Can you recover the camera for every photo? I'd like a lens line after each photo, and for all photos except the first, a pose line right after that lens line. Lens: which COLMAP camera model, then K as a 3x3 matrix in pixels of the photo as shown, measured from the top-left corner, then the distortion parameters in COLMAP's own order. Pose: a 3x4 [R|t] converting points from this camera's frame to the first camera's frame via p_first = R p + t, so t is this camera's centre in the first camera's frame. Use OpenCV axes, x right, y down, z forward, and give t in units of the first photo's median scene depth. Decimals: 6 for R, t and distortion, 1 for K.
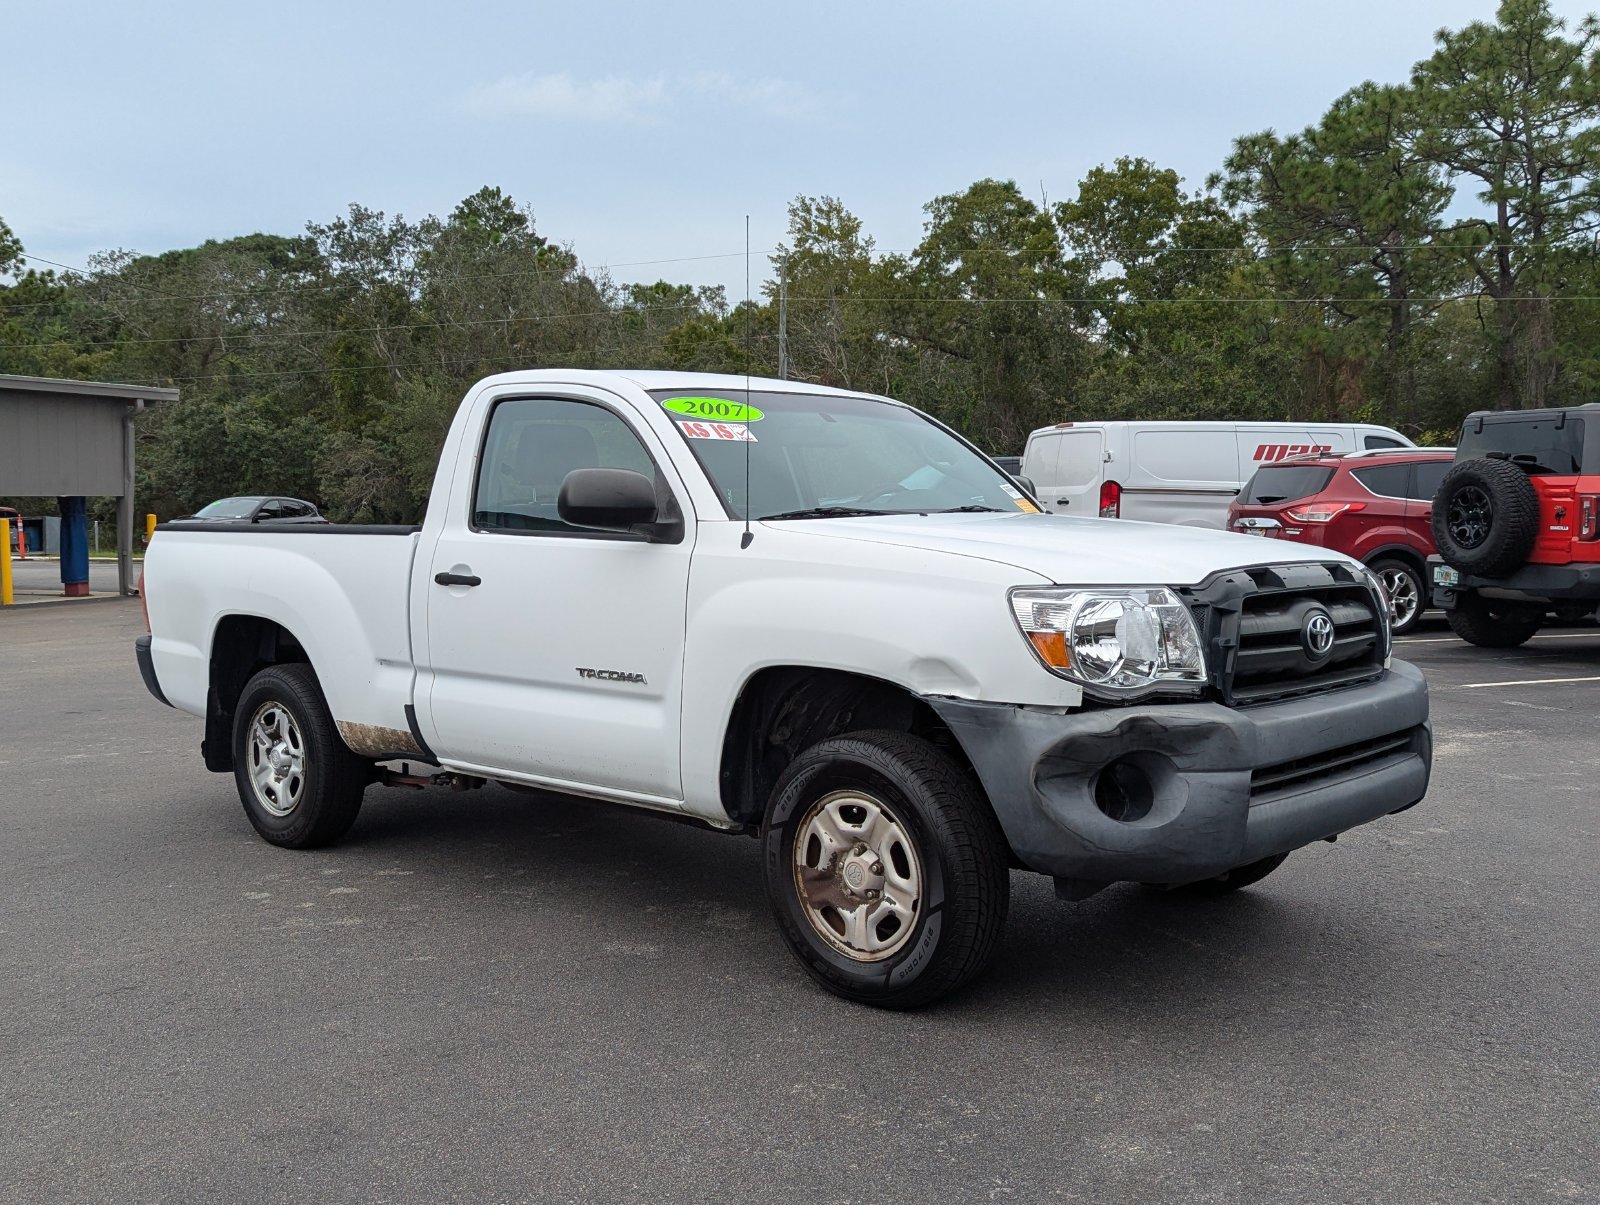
lens RADIAL K [[1589.4, 0, 793.9], [0, 1589.4, 602.1], [0, 0, 1]] dist [0.040628, 0.000000]
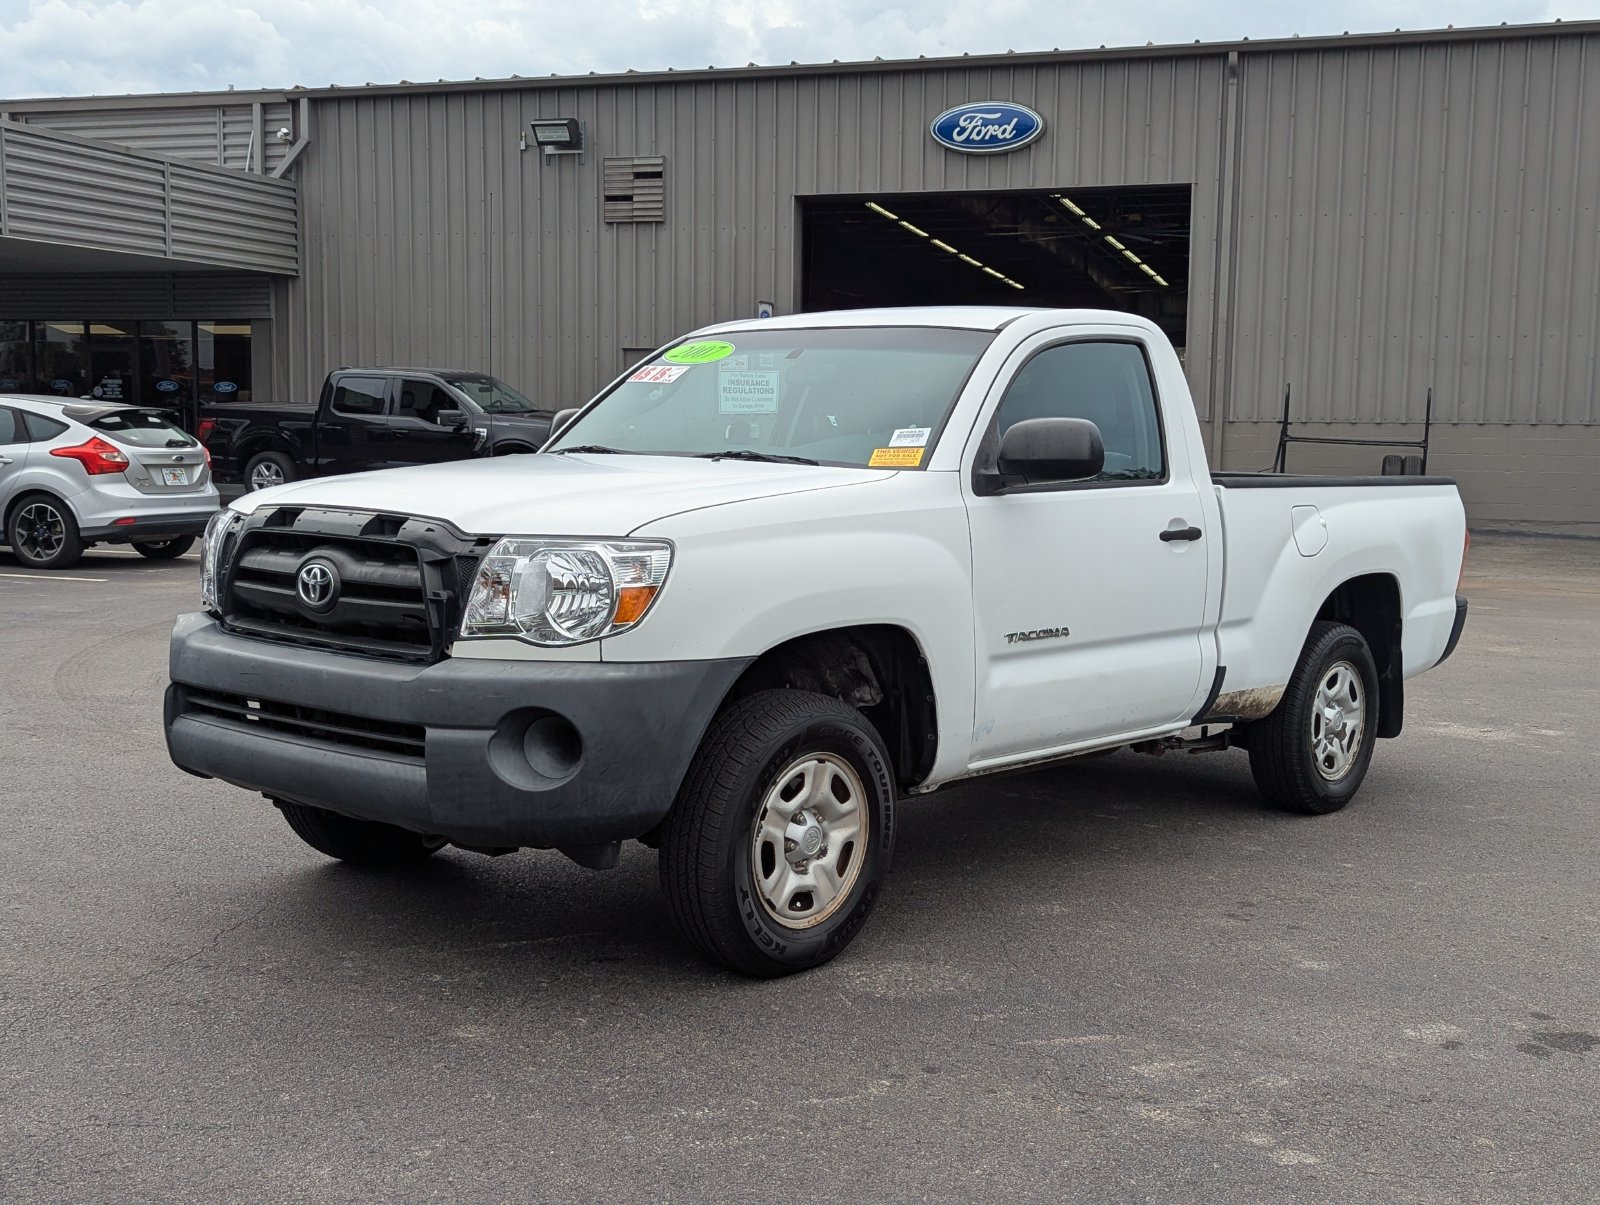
lens RADIAL K [[1852.6, 0, 809.2], [0, 1852.6, 604.2], [0, 0, 1]] dist [0.037966, 0.000000]
pose [[0.042473, 0.098905, -0.994190, 0.099636], [-0.083610, 0.991949, 0.095110, -0.006692], [0.995593, 0.079085, 0.050401, 0.086576]]
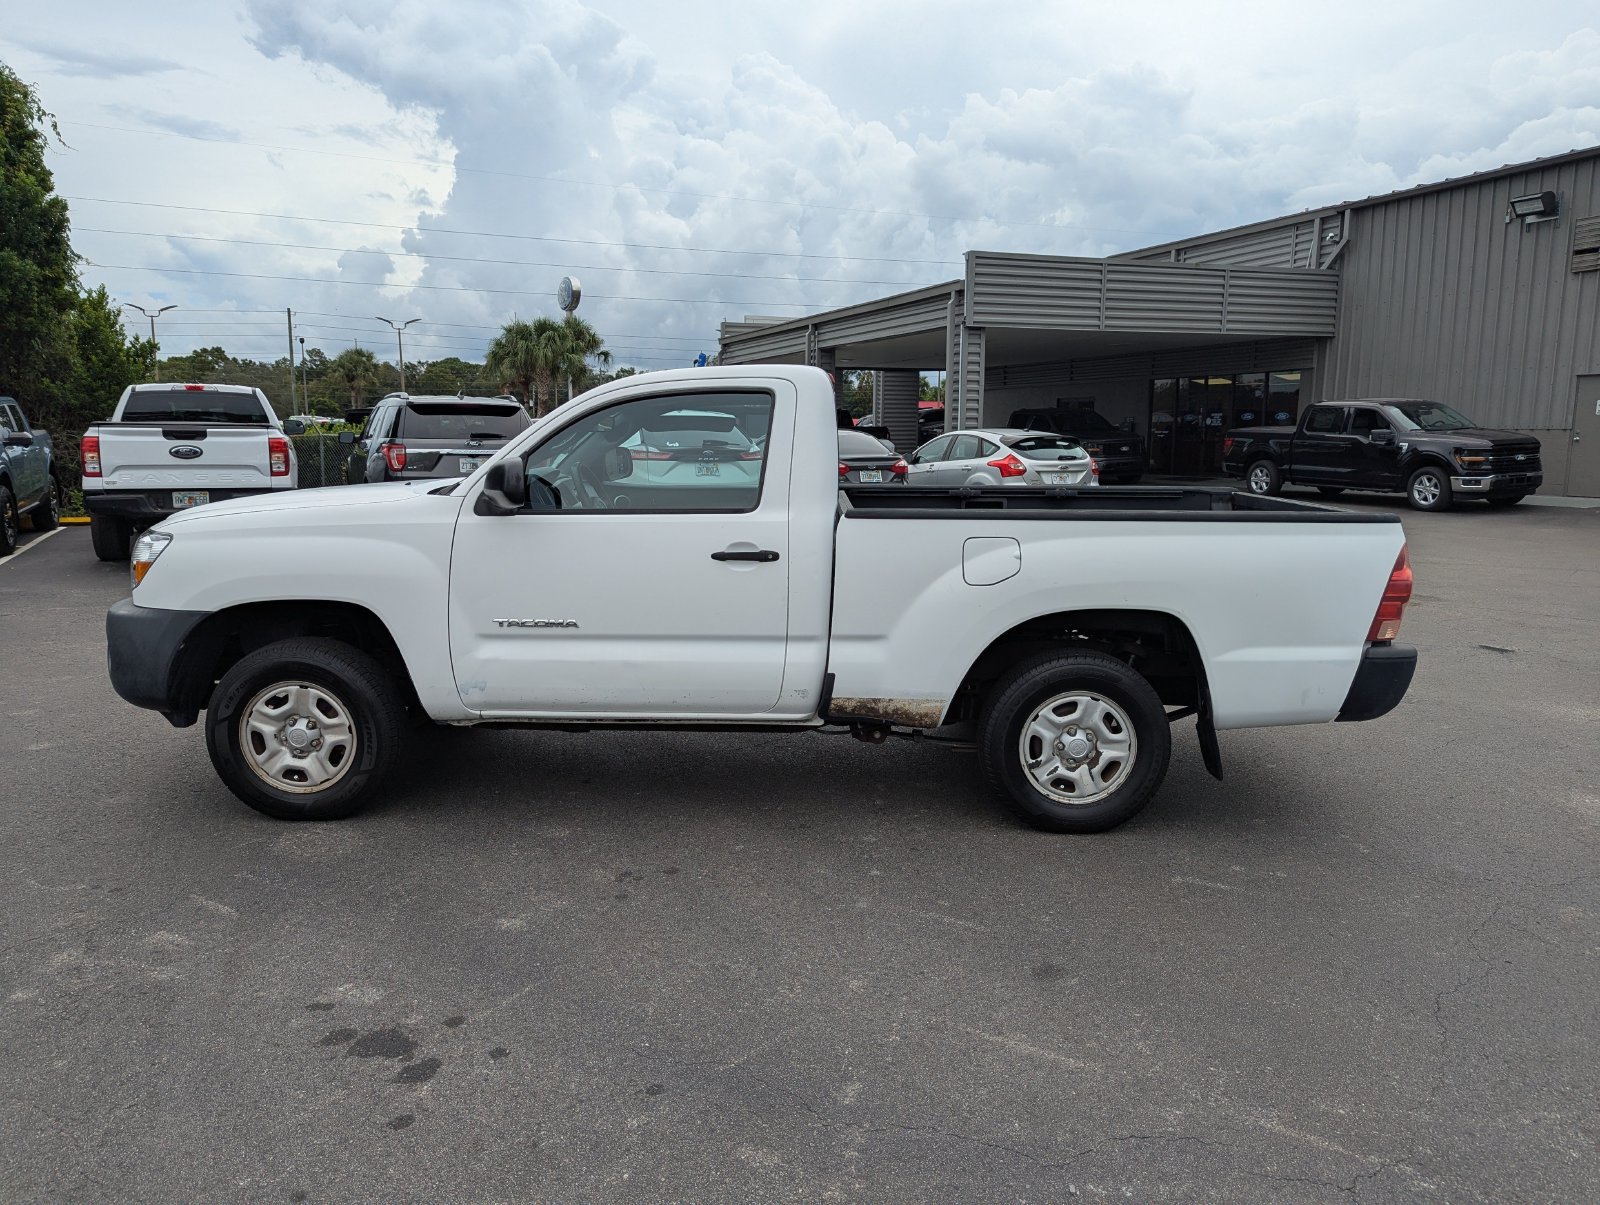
lens RADIAL K [[1131.0, 0, 791.2], [0, 1131.0, 608.8], [0, 0, 1]] dist [0.056581, -0.050853]
pose [[-0.736352, 0.106299, -0.668197, 0.048485], [-0.046139, 0.977394, 0.206332, -0.014071], [0.675024, 0.182763, -0.714801, 0.163022]]
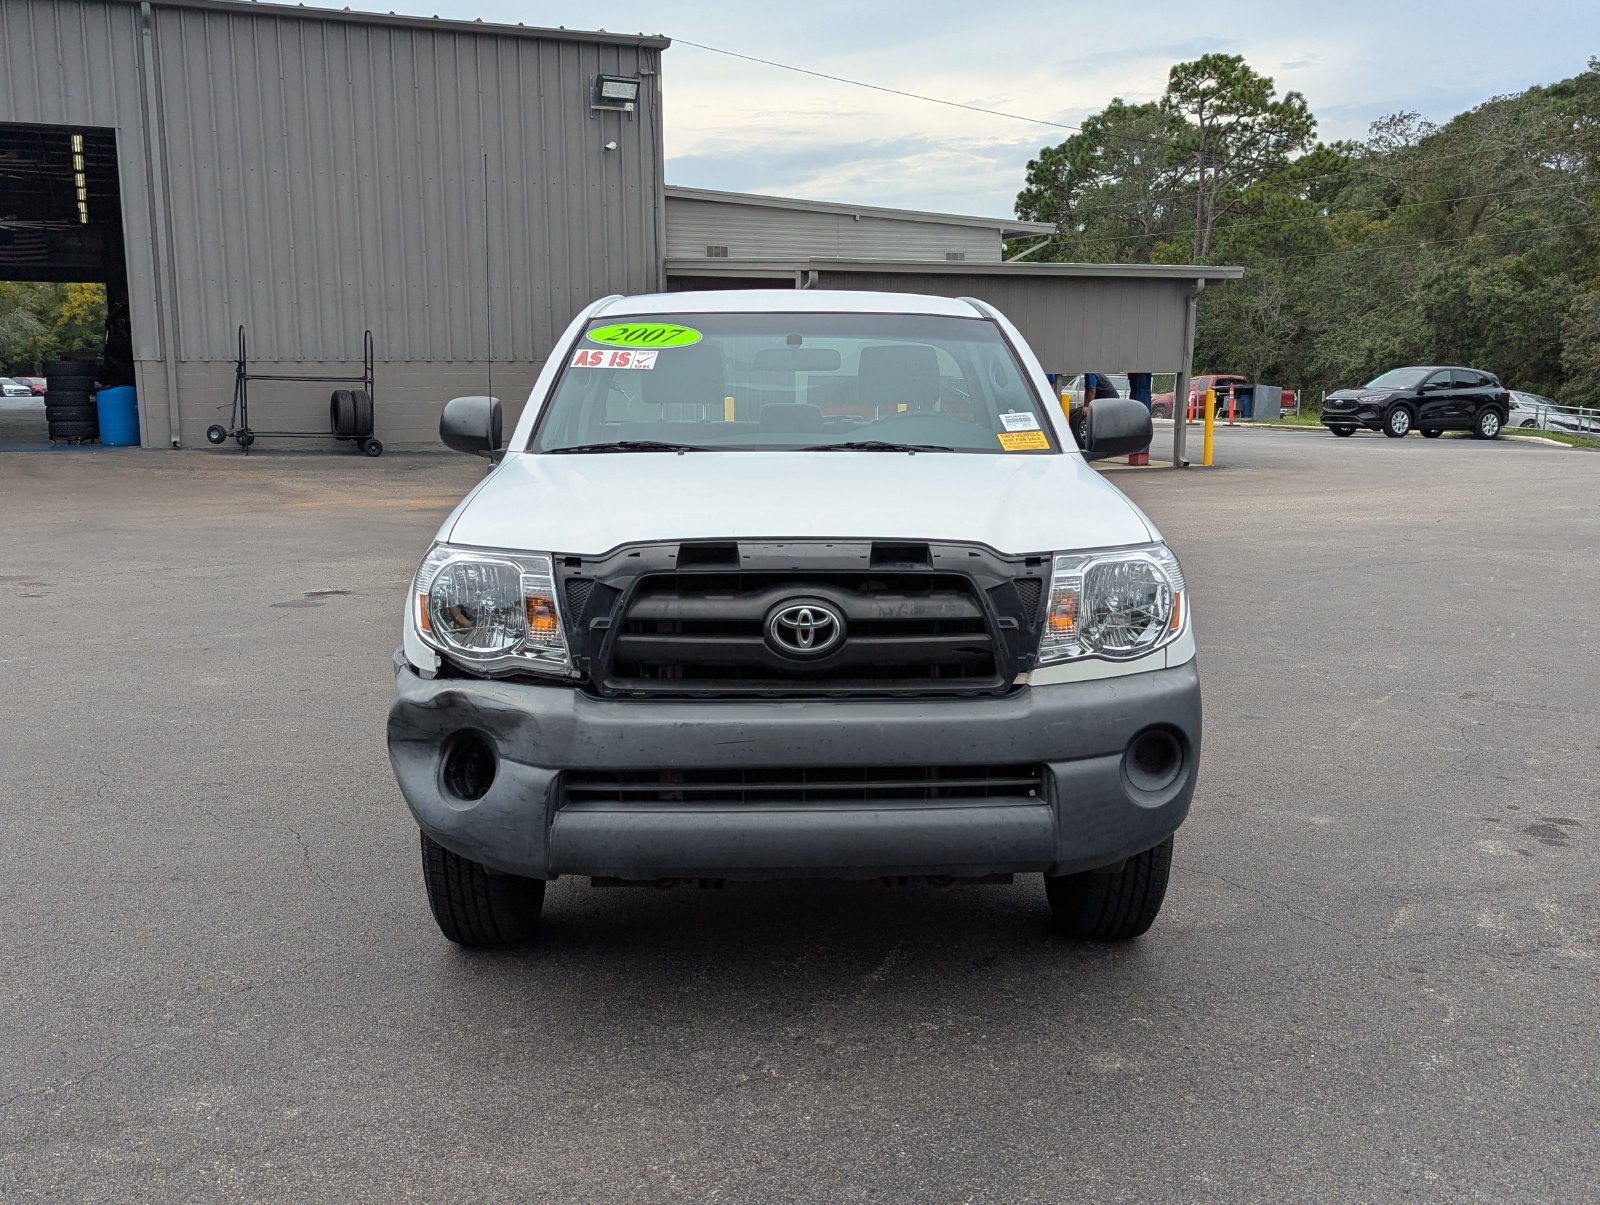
lens RADIAL K [[1589.4, 0, 813.5], [0, 1589.4, 602.6], [0, 0, 1]] dist [0.040628, 0.000000]
pose [[0.705223, 0.107402, -0.700804, 0.063062], [-0.047119, 0.993374, 0.104824, -0.005459], [0.707418, -0.040904, 0.705610, 0.030544]]
